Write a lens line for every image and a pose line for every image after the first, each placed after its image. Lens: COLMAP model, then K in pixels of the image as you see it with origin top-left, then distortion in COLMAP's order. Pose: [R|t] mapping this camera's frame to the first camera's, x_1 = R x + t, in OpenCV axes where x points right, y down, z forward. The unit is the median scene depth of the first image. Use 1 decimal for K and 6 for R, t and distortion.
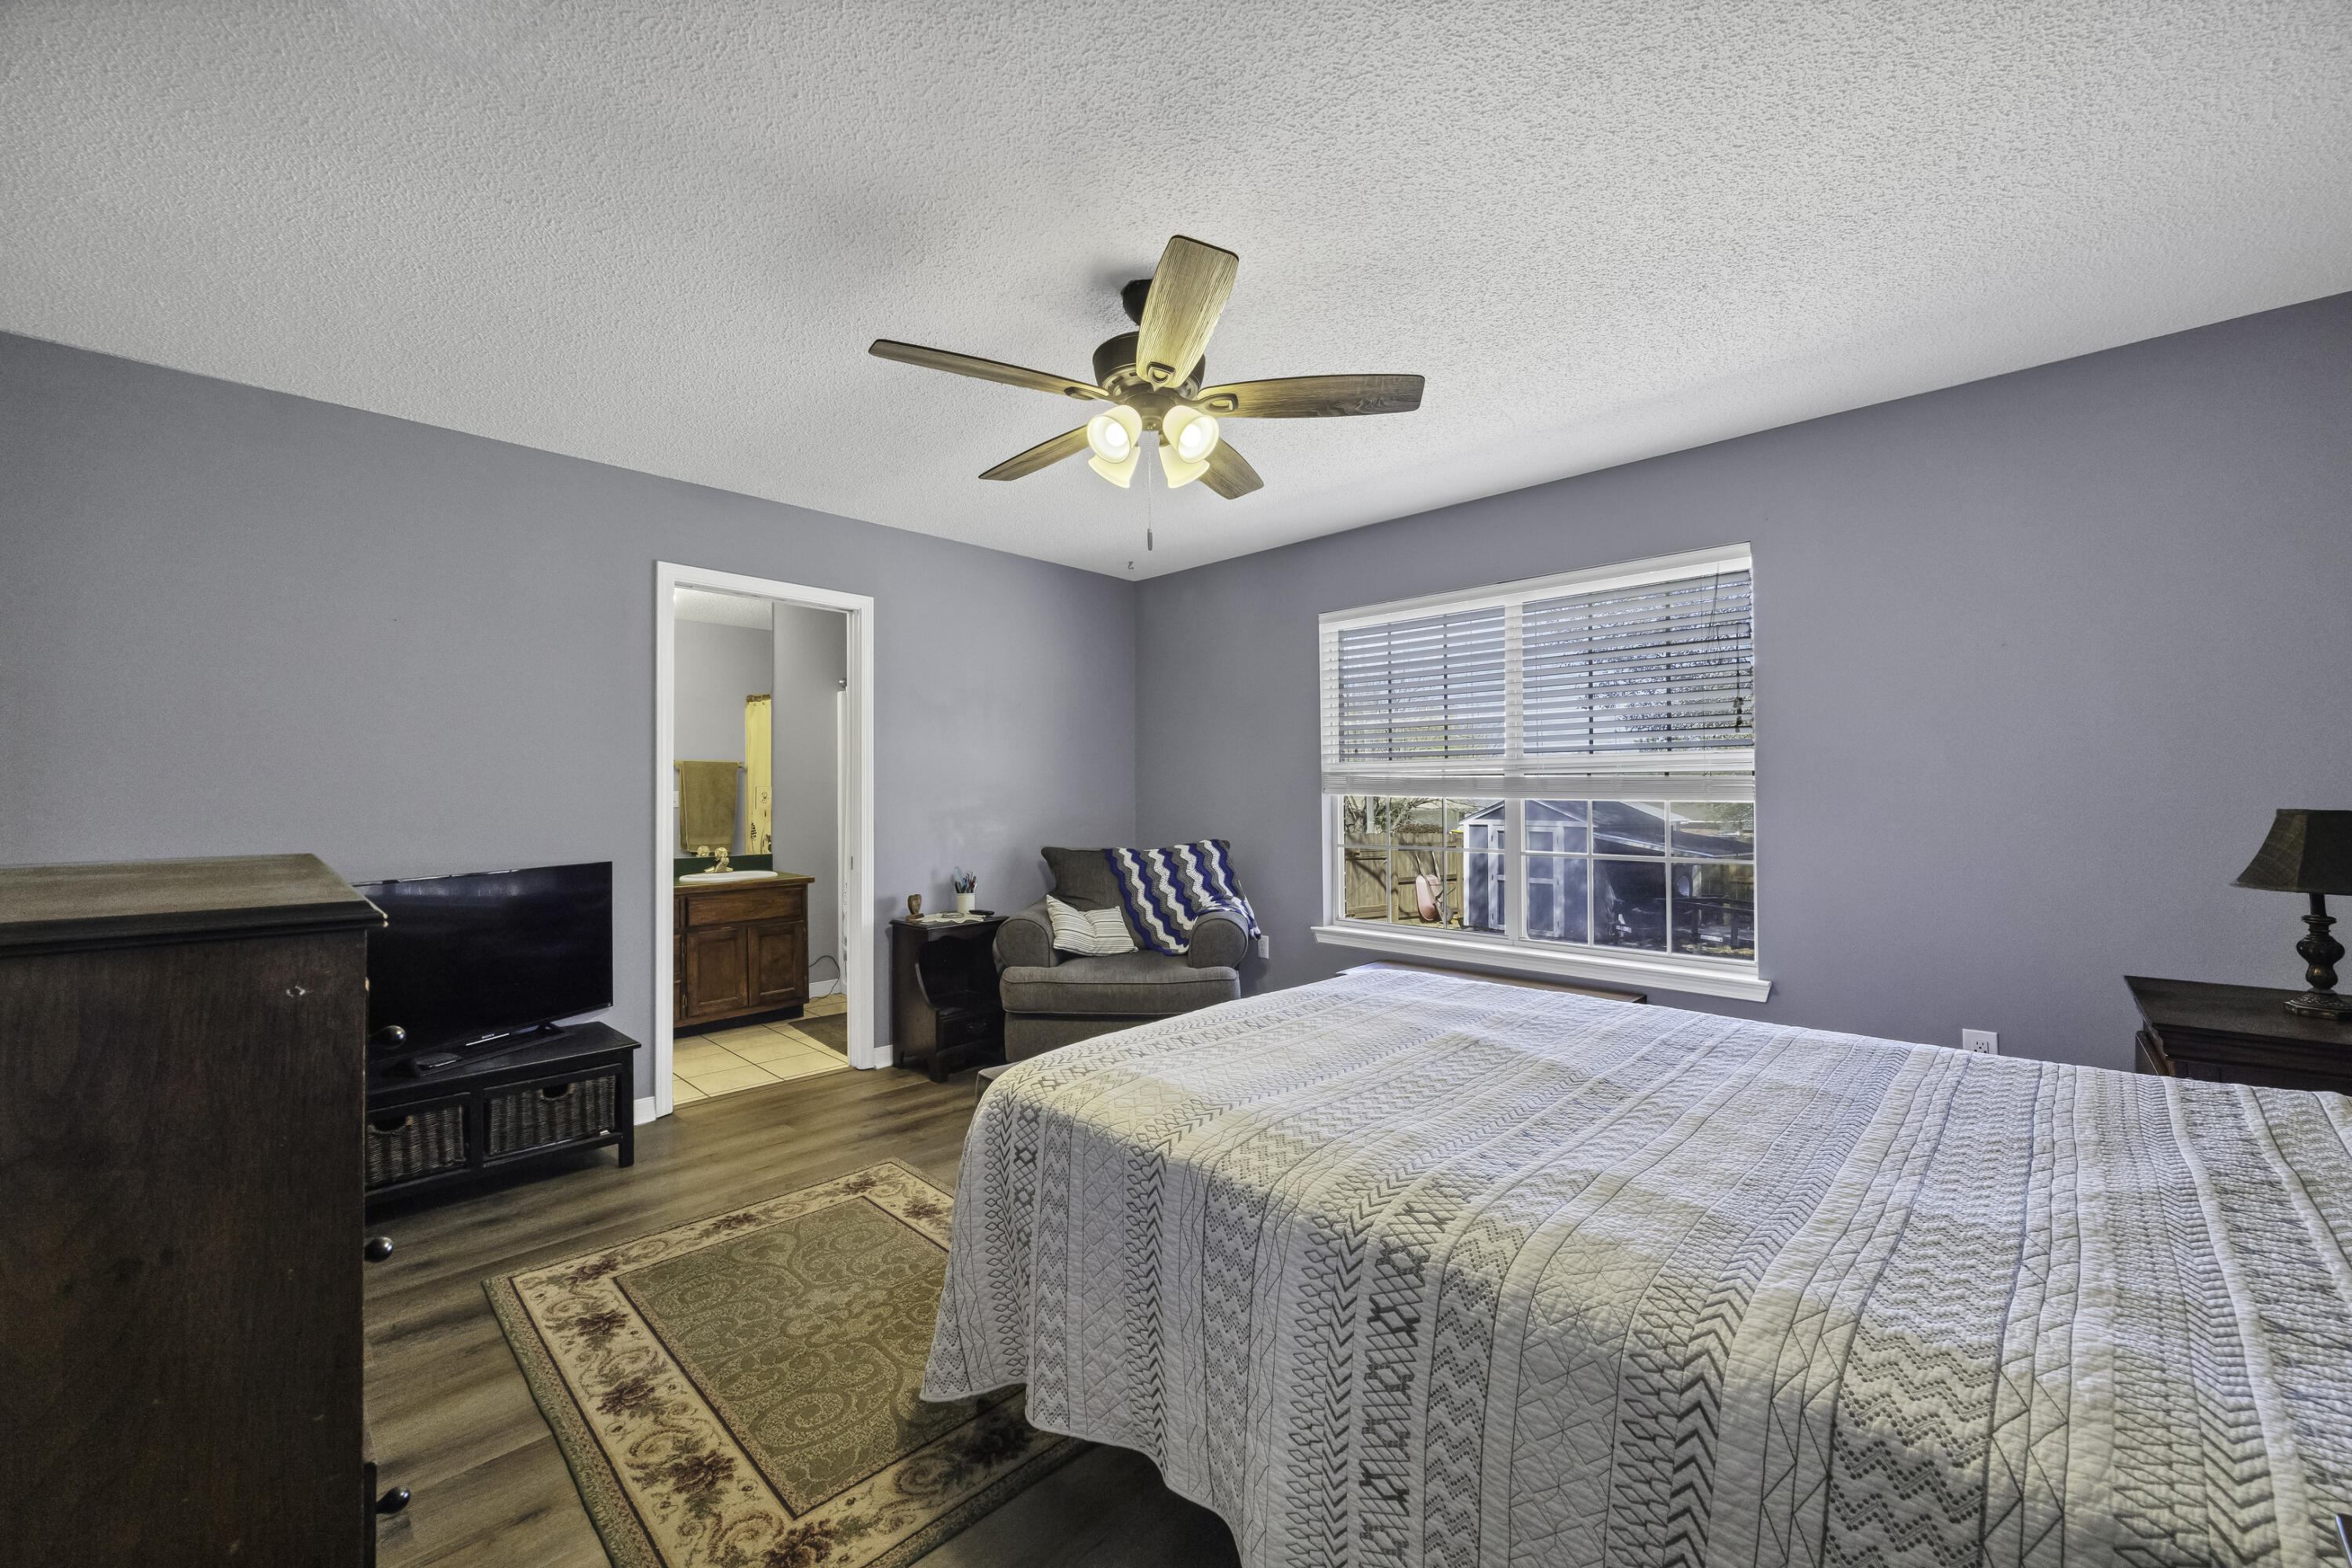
lens RADIAL K [[931.2, 0, 1189.2], [0, 931.2, 791.2], [0, 0, 1]] dist [-0.003515, 0.000130]
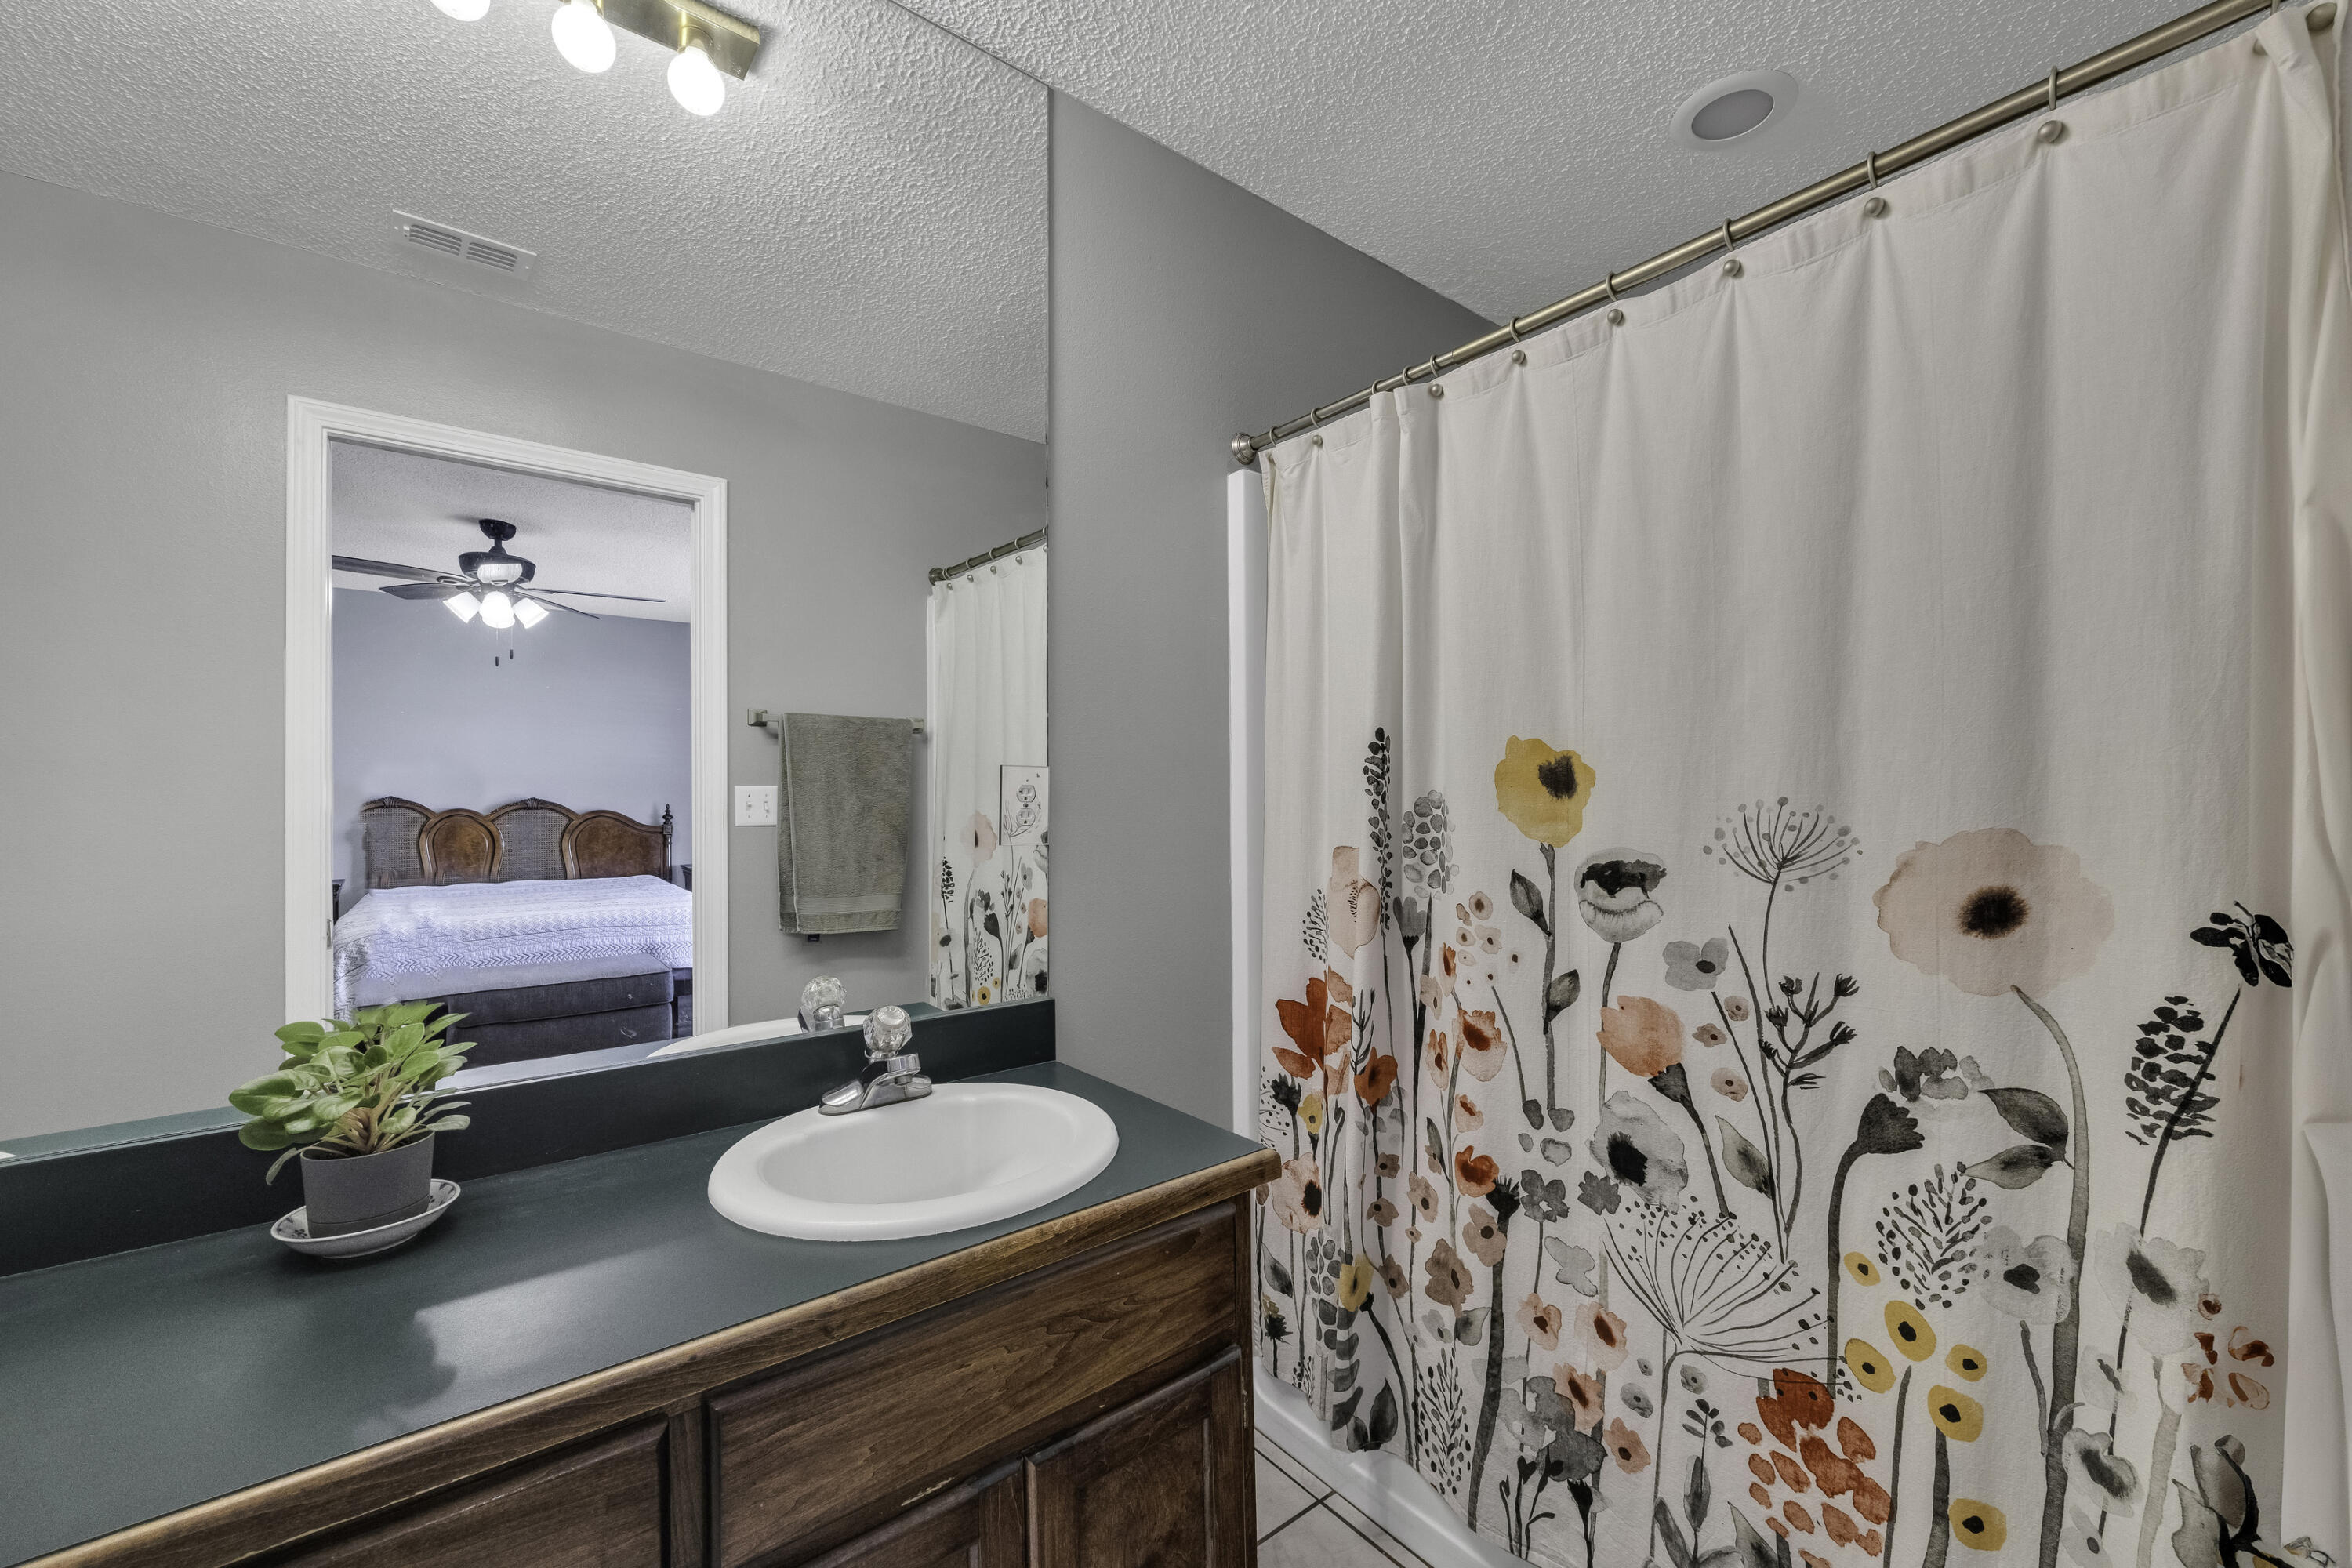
lens RADIAL K [[931.2, 0, 1191.5], [0, 931.2, 786.6], [0, 0, 1]] dist [-0.003515, 0.000130]
pose [[0.991948, -0.004592, -0.126559, -0.323311], [0.003703, 0.999967, -0.007261, 0.004042], [0.126588, 0.006733, 0.991933, 0.631226]]
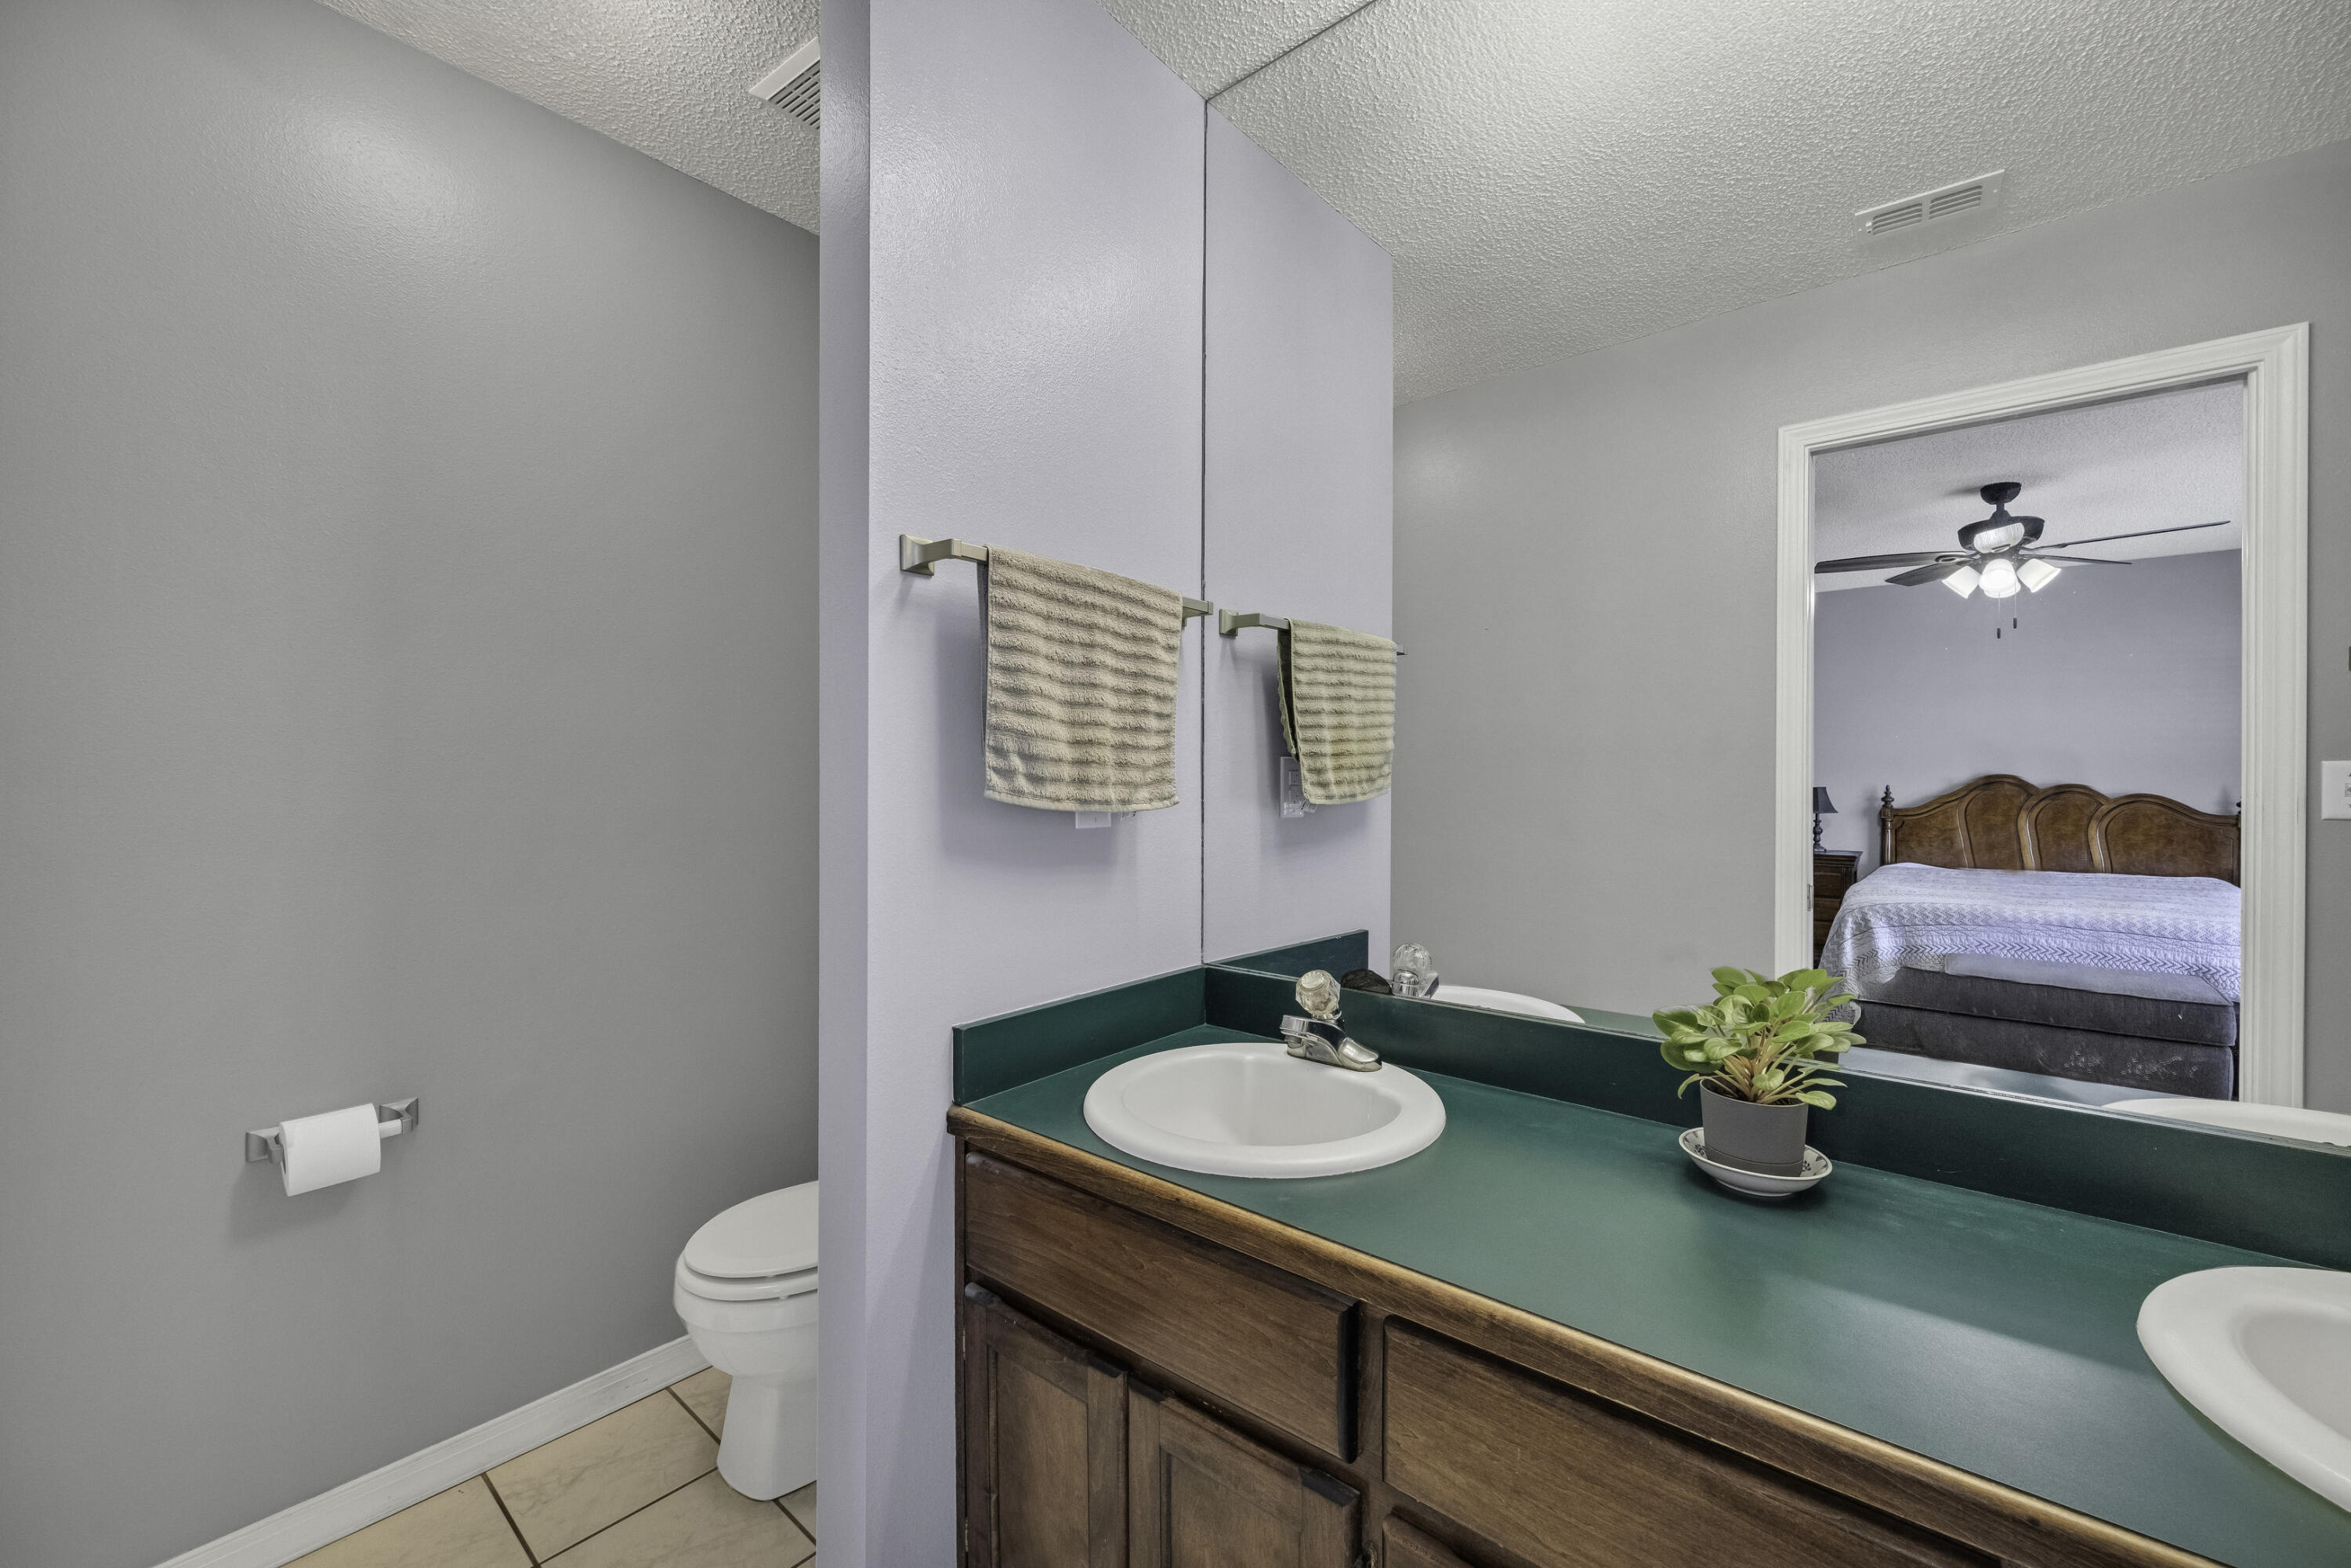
lens RADIAL K [[930.7, 0, 1254.7], [0, 930.7, 784.3], [0, 0, 1]] dist [-0.003515, 0.000130]
pose [[0.082691, 0.004412, -0.996565, -0.320528], [0.000899, 0.999989, 0.004501, 0.005327], [0.996575, -0.001268, 0.082686, 0.657952]]
